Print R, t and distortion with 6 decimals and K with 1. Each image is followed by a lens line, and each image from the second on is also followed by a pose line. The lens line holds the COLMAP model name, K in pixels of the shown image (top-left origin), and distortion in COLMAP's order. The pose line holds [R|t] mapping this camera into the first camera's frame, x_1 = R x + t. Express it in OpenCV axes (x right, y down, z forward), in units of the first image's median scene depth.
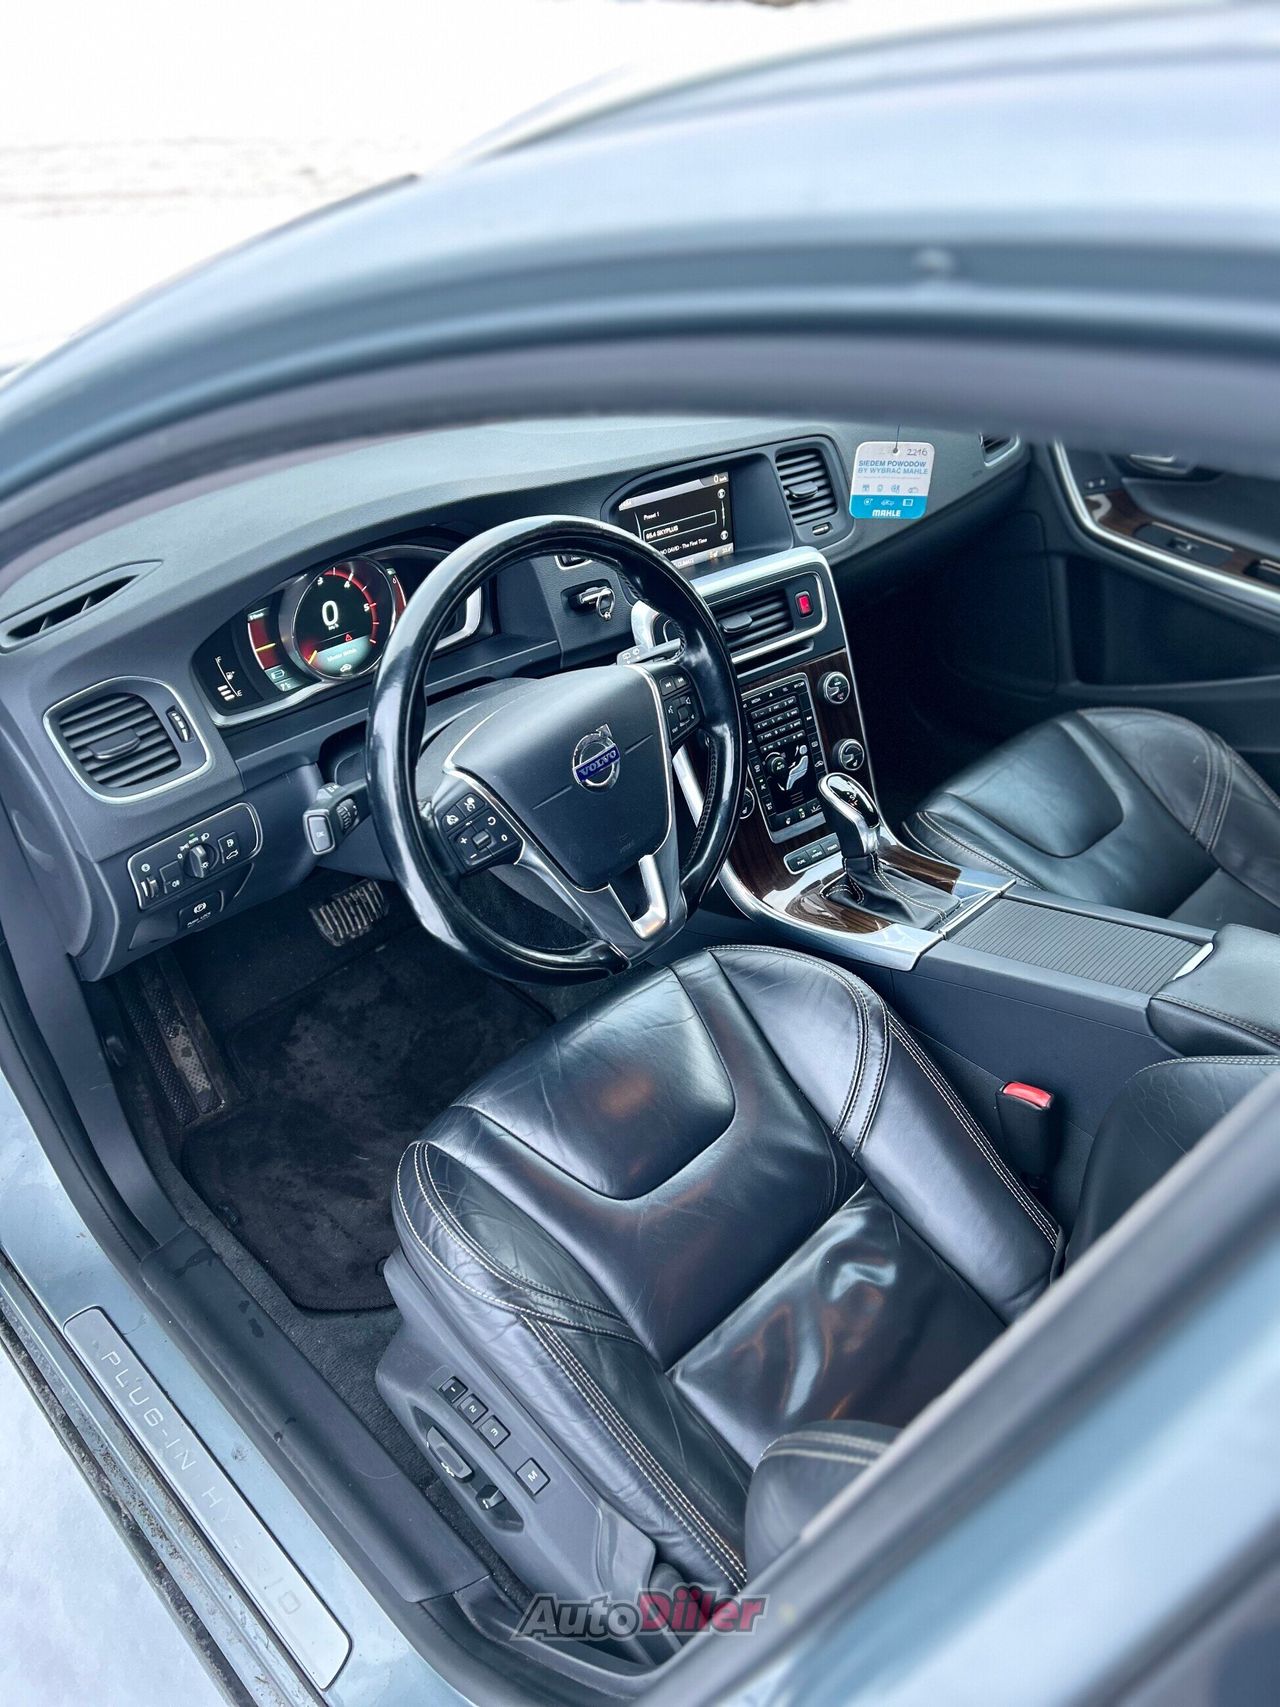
lens RADIAL K [[1263.3, 0, 646.1], [0, 1263.3, 887.9], [0, 0, 1]] dist [0.008761, 0.008739]
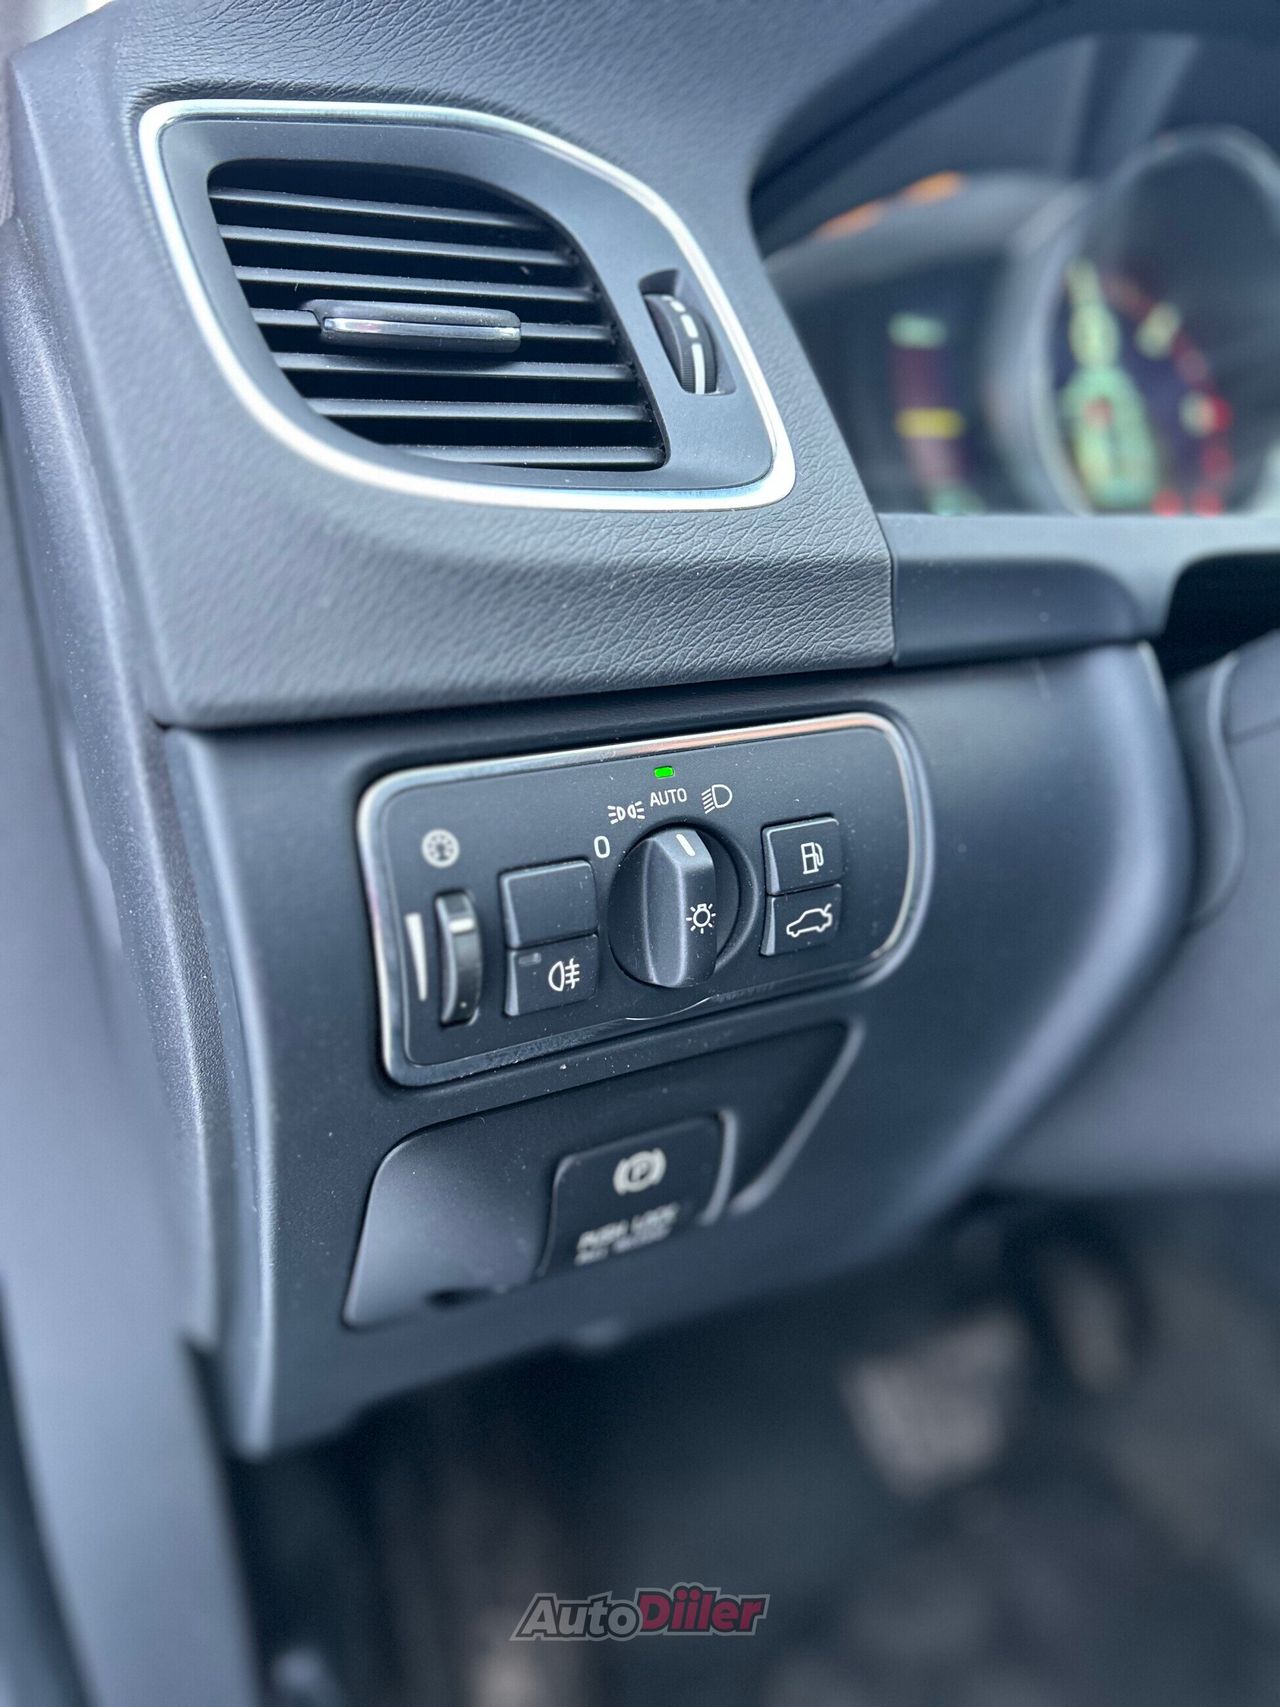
lens RADIAL K [[1263.3, 0, 646.1], [0, 1263.3, 887.9], [0, 0, 1]] dist [0.008761, 0.008739]
pose [[0.945024, 0.006249, -0.326942, -0.294040], [-0.140864, 0.910074, -0.389772, 0.066052], [0.295105, 0.414398, 0.860922, 0.829346]]
